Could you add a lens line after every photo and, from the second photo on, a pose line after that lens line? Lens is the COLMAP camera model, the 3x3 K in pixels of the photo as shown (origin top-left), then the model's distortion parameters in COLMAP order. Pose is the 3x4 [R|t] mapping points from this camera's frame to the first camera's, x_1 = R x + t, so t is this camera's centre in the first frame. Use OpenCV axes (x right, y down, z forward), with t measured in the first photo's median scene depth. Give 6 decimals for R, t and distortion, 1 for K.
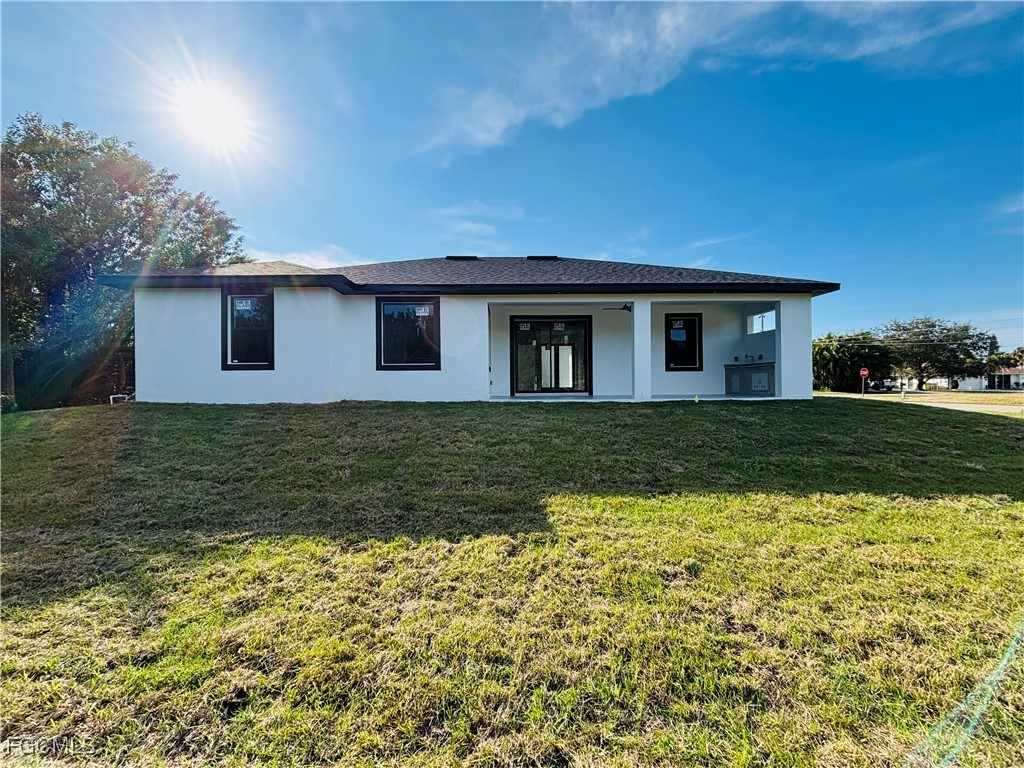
lens RADIAL K [[431.6, 0, 505.4], [0, 431.6, 377.7], [0, 0, 1]] dist [-0.000722, -0.000121]
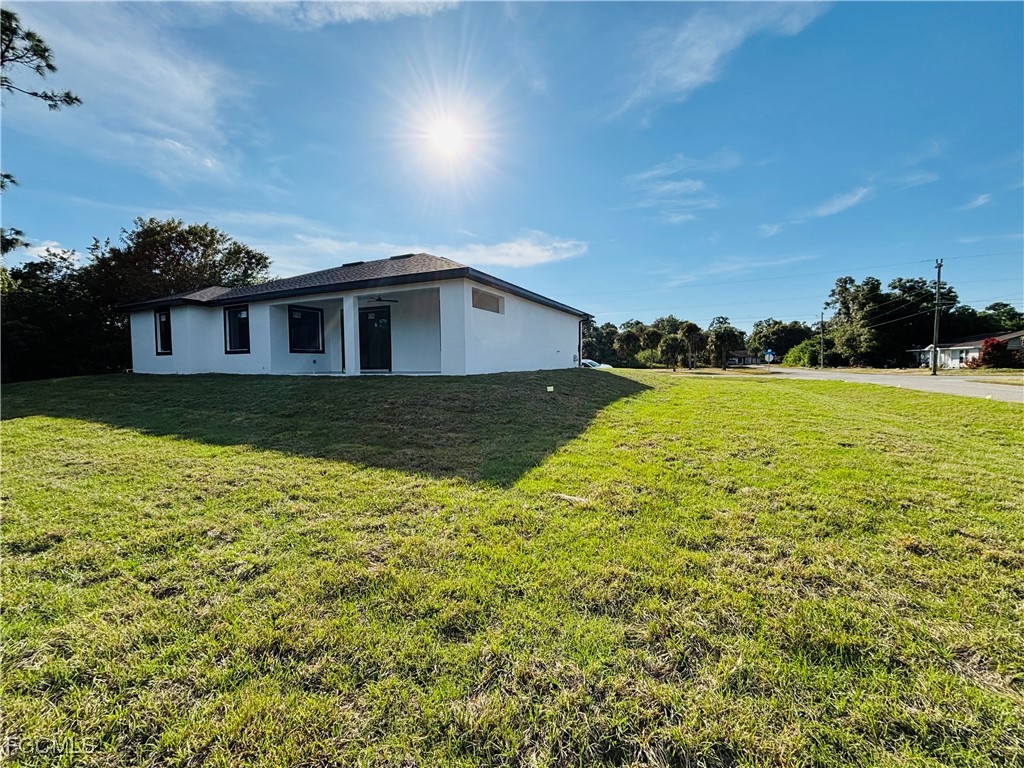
lens RADIAL K [[431.6, 0, 512.1], [0, 431.6, 393.7], [0, 0, 1]] dist [-0.000722, -0.000121]
pose [[0.872903, 0.032711, -0.486797, 0.969894], [0.012744, 0.995881, 0.089771, -0.001186], [0.487728, -0.084565, 0.868890, 0.077871]]
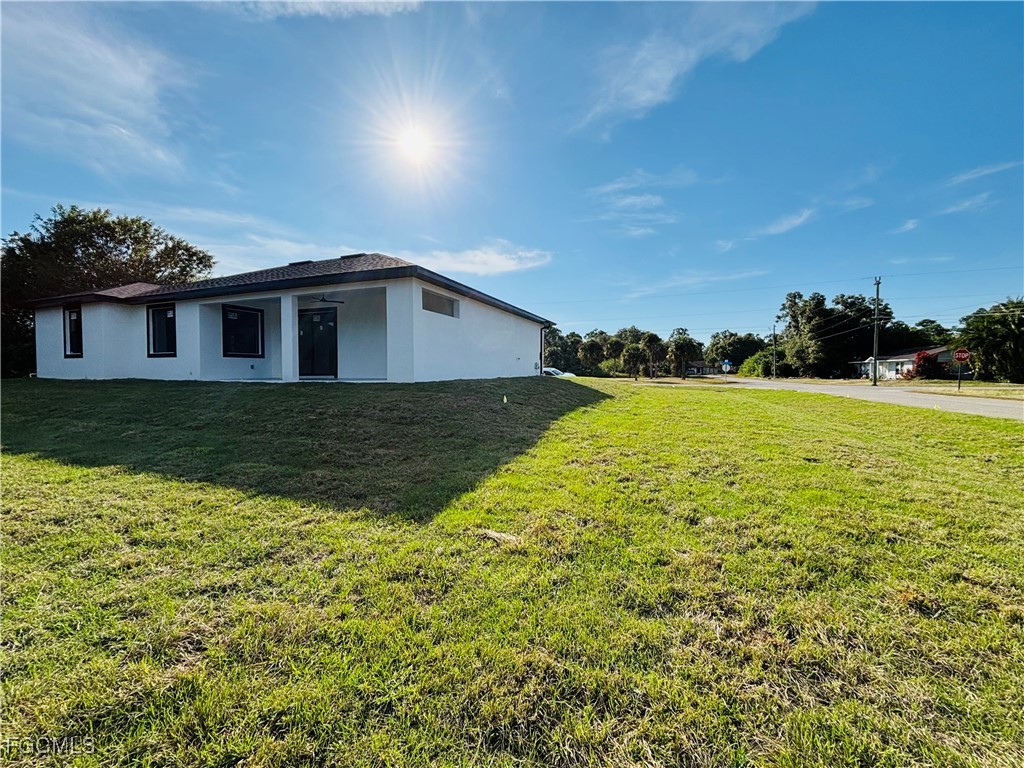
lens RADIAL K [[431.6, 0, 515.2], [0, 431.6, 383.1], [0, 0, 1]] dist [-0.000722, -0.000121]
pose [[0.910107, 0.016961, -0.414027, 0.967311], [0.002578, 0.998911, 0.046587, 0.003152], [0.414366, -0.043466, 0.909072, 0.149078]]
